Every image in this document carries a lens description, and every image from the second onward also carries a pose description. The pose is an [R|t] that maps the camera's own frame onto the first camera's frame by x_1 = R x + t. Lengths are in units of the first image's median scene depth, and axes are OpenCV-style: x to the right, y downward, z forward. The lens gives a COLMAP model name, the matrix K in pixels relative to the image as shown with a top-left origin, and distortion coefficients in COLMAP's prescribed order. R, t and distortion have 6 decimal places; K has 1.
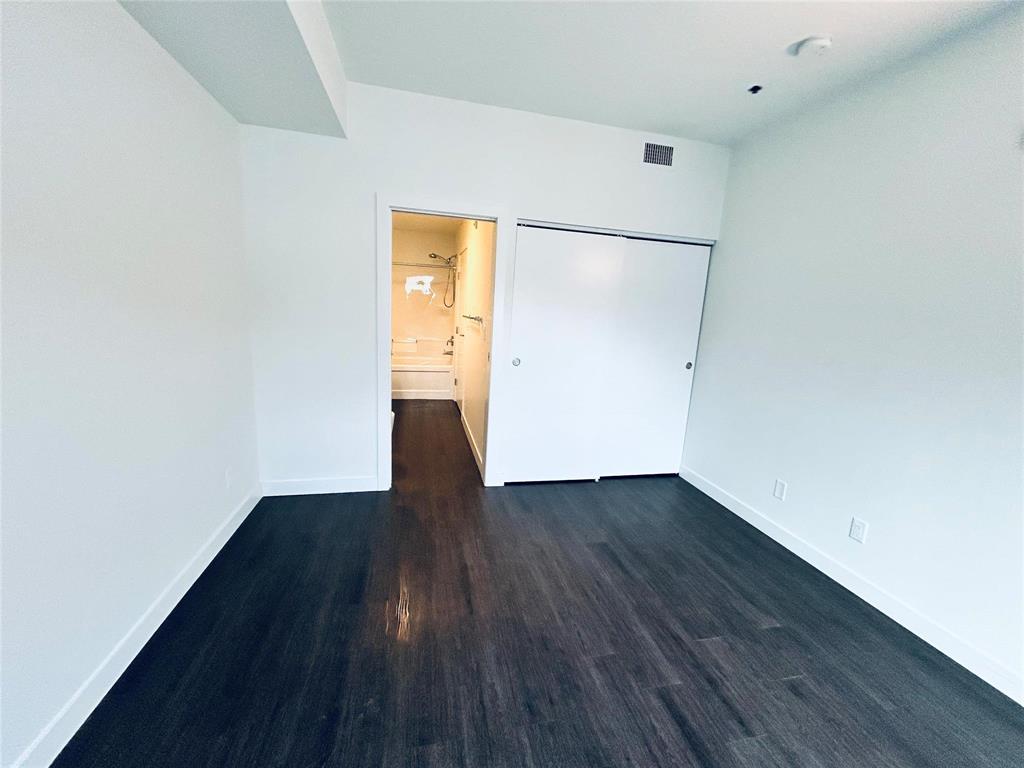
lens RADIAL K [[414.8, 0, 511.5], [0, 414.8, 384.9], [0, 0, 1]] dist [-0.000487, -0.000450]
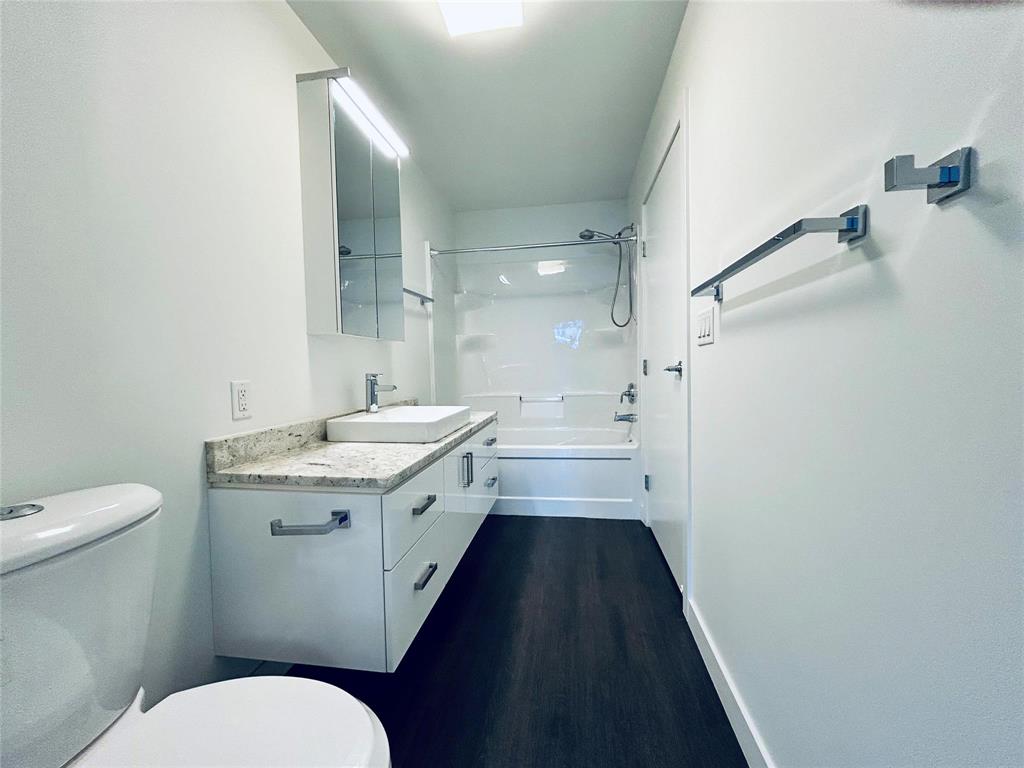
lens RADIAL K [[414.8, 0, 510.4], [0, 414.8, 383.4], [0, 0, 1]] dist [-0.000487, -0.000450]
pose [[0.927663, -0.063046, -0.368057, -0.095015], [0.004501, 0.987461, -0.157801, -0.040483], [0.373390, 0.144730, 0.916315, 0.495085]]
